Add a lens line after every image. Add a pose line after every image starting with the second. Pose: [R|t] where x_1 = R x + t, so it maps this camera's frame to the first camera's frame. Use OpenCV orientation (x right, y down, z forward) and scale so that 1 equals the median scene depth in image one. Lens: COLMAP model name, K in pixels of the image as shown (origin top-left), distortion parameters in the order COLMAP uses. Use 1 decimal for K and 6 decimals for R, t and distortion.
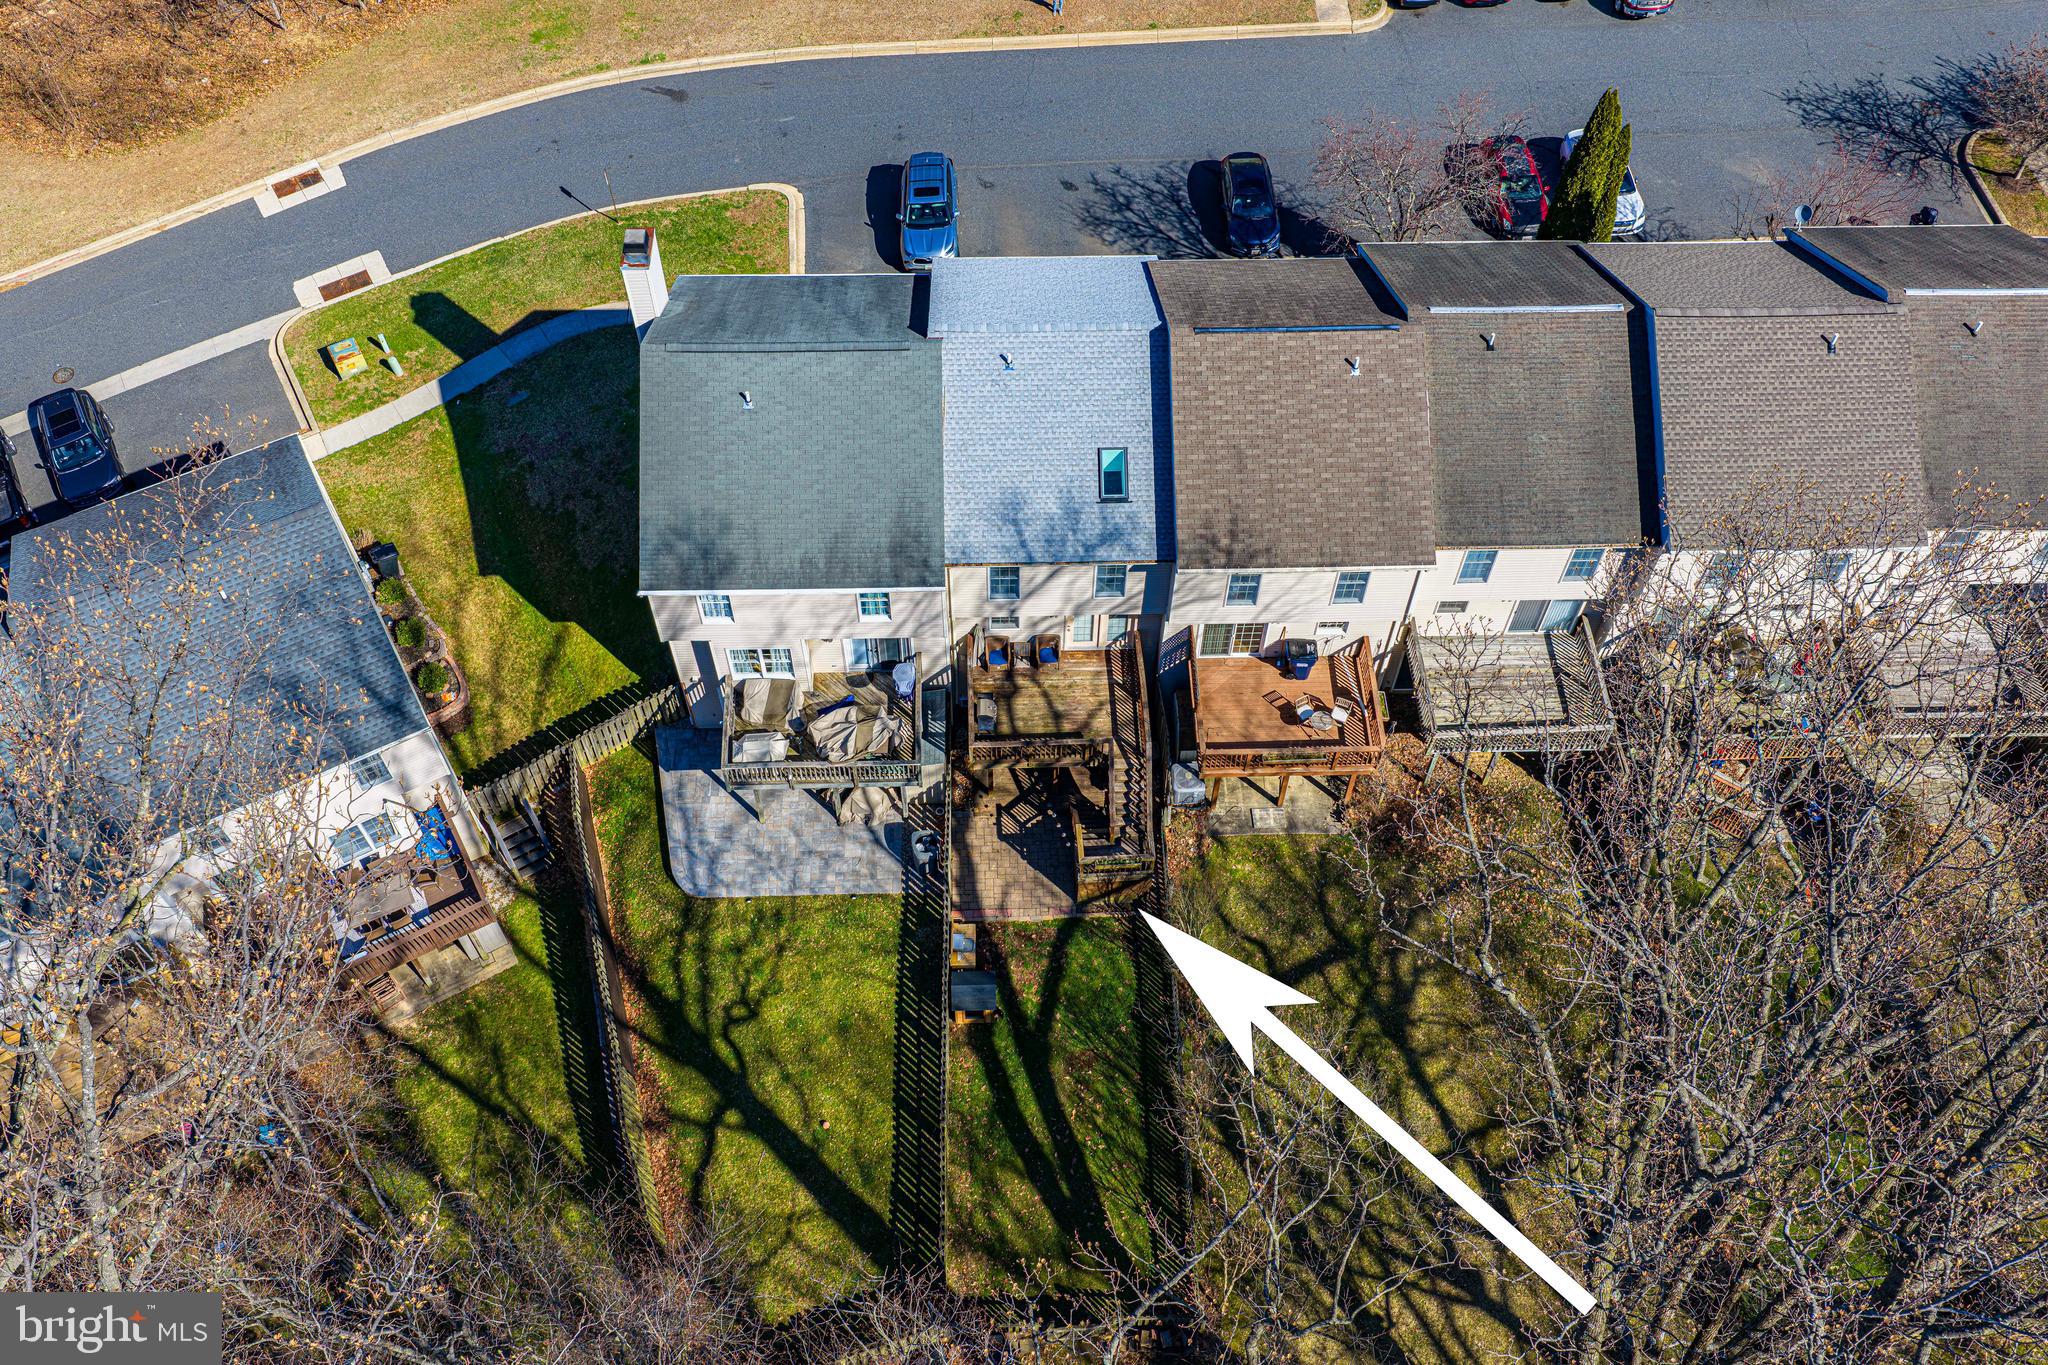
lens RADIAL K [[1669.1, 0, 1024.0], [0, 1669.1, 682.5], [0, 0, 1]] dist [0.005989, 0.005873]
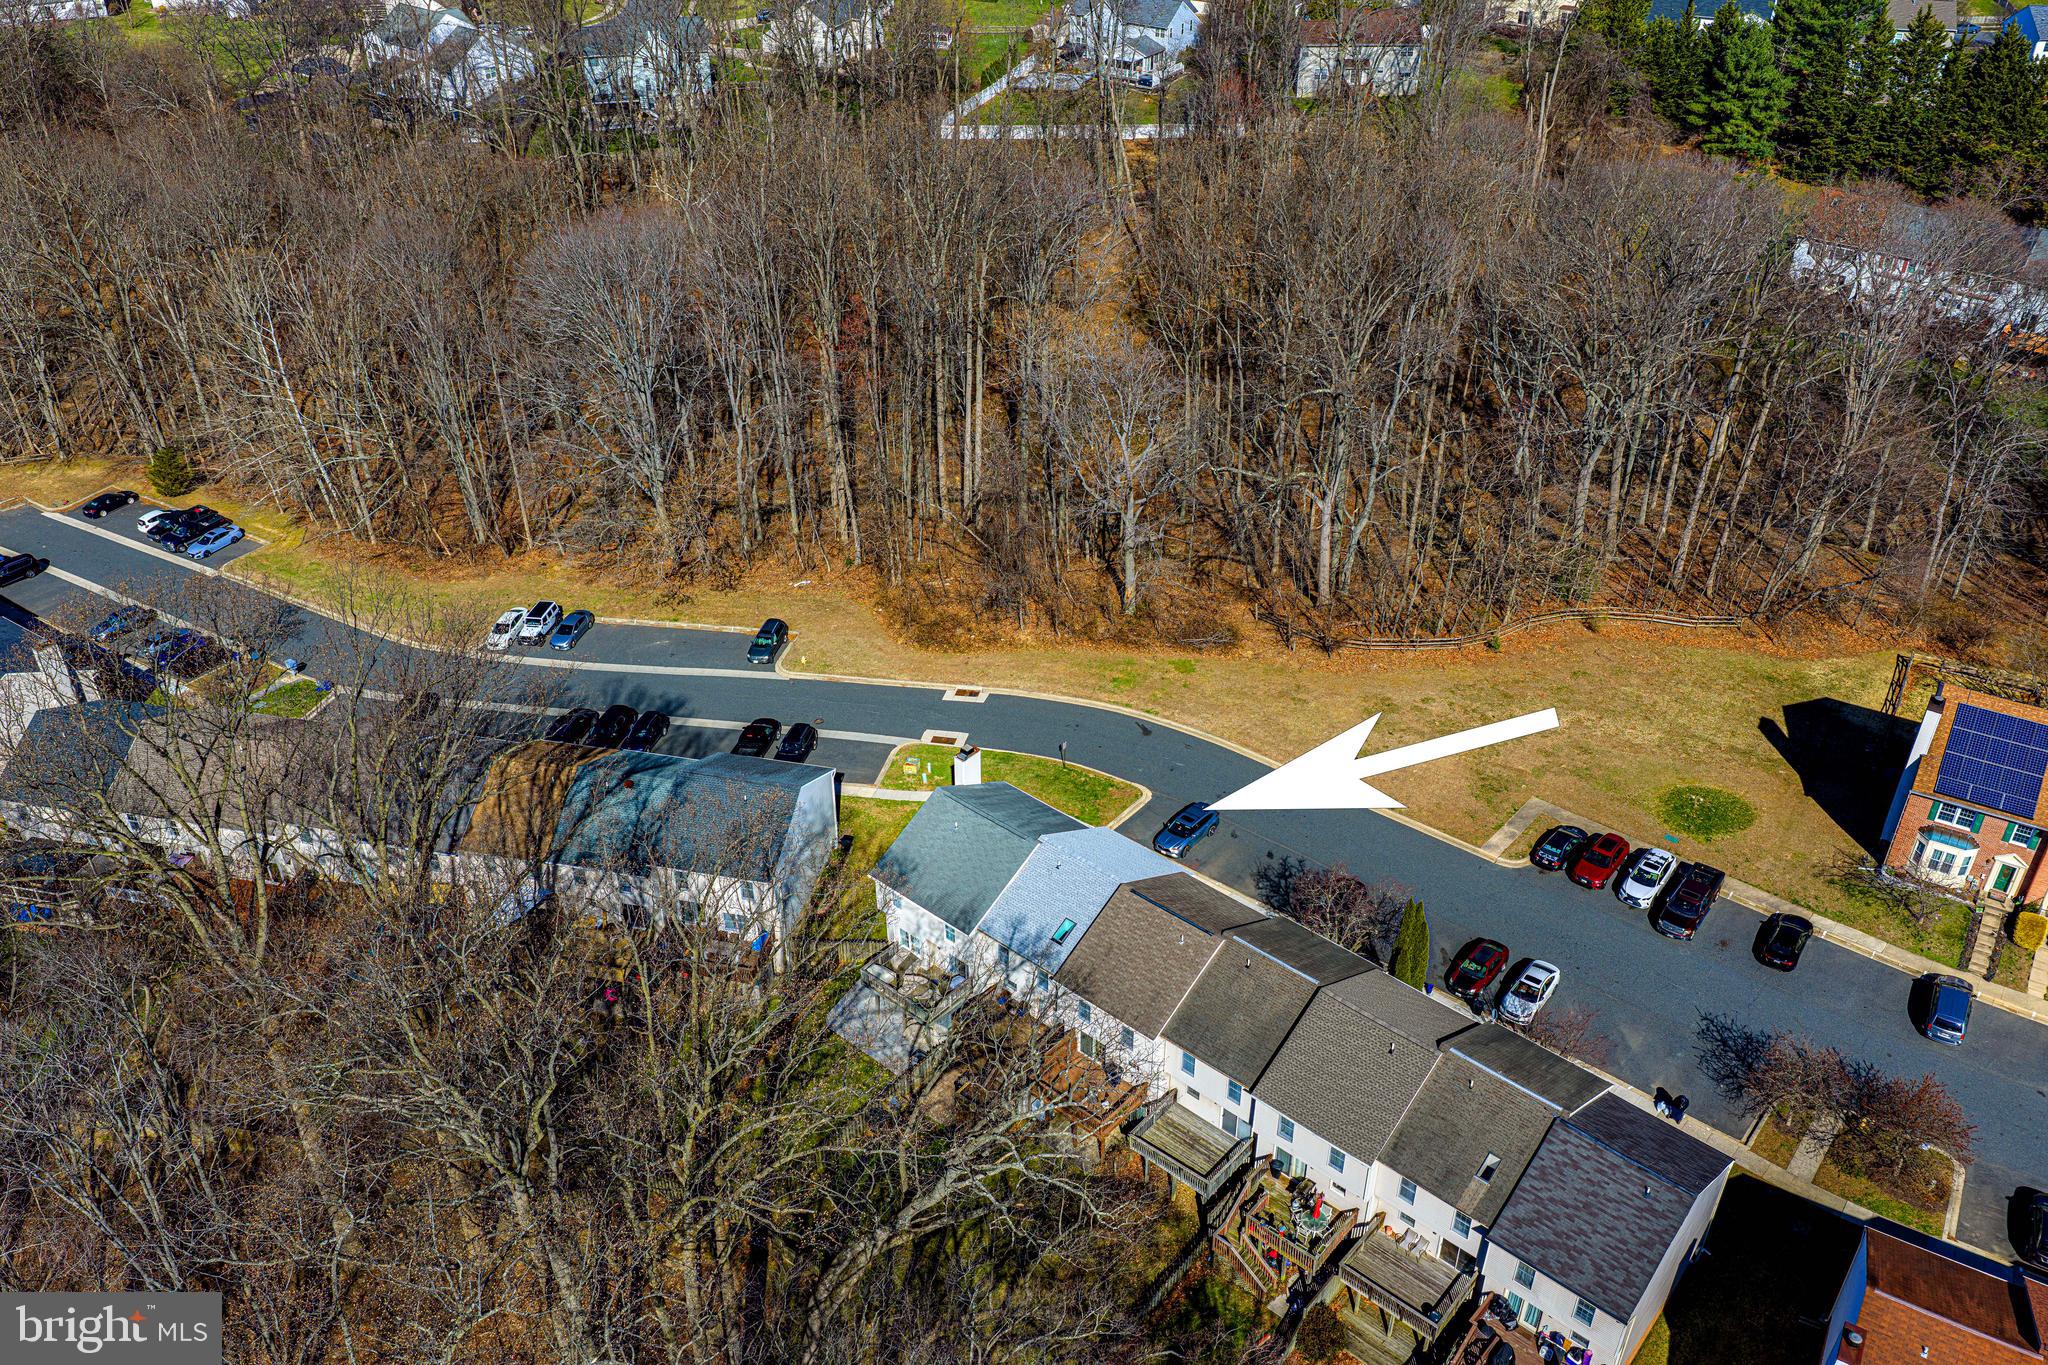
lens RADIAL K [[1669.1, 0, 1024.0], [0, 1669.1, 682.5], [0, 0, 1]] dist [0.005989, 0.005873]
pose [[0.727679, 0.366457, -0.579820, 0.978794], [-0.561677, 0.803548, -0.197051, 0.055412], [0.393703, 0.469062, 0.790556, -0.700126]]
